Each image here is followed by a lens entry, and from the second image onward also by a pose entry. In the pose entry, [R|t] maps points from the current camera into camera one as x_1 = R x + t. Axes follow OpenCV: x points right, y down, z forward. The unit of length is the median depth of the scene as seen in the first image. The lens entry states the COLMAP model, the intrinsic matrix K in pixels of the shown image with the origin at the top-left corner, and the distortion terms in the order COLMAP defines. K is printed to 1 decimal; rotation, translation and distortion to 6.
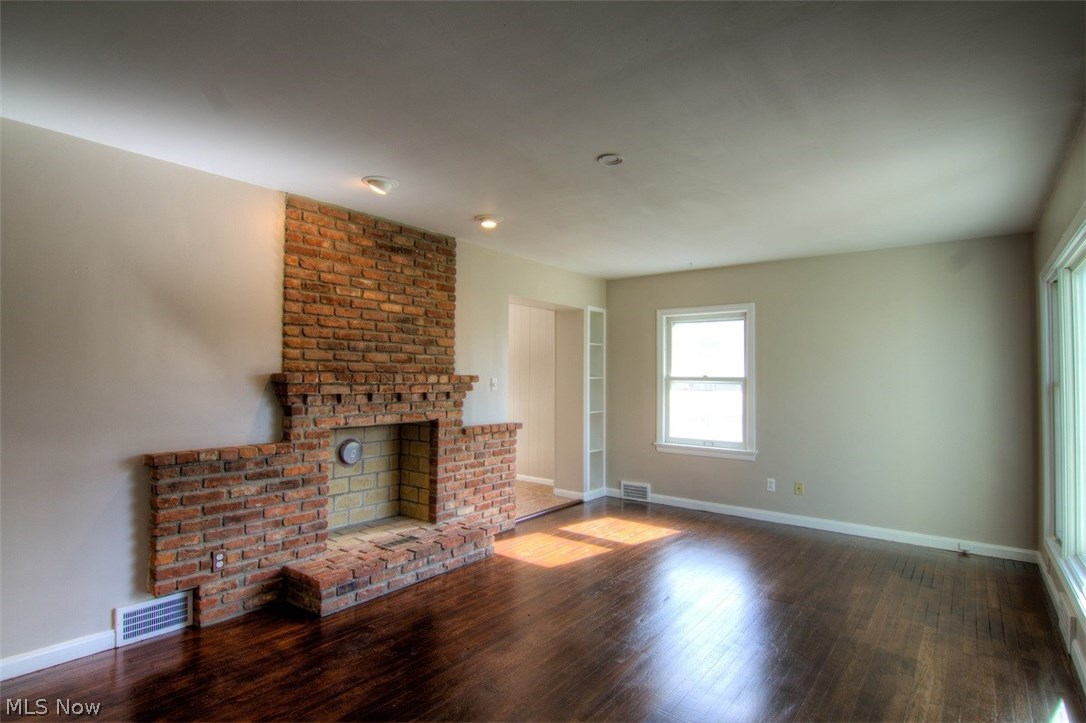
lens RADIAL K [[554.1, 0, 541.0], [0, 554.1, 362.7], [0, 0, 1]] dist [-0.005374, -0.001023]
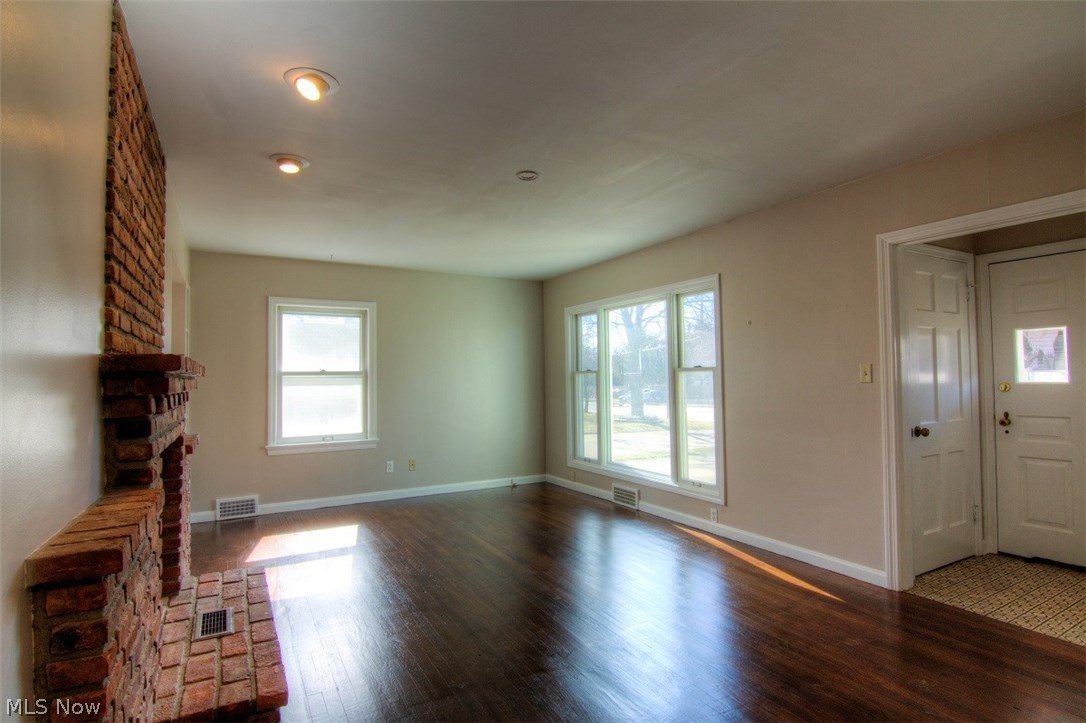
lens RADIAL K [[554.1, 0, 537.2], [0, 554.1, 360.6], [0, 0, 1]] dist [-0.005374, -0.001023]
pose [[0.383532, 0.016084, 0.923388, -0.480858], [-0.008074, 0.999869, -0.014063, 0.017883], [-0.923492, -0.002062, 0.383611, 0.279136]]
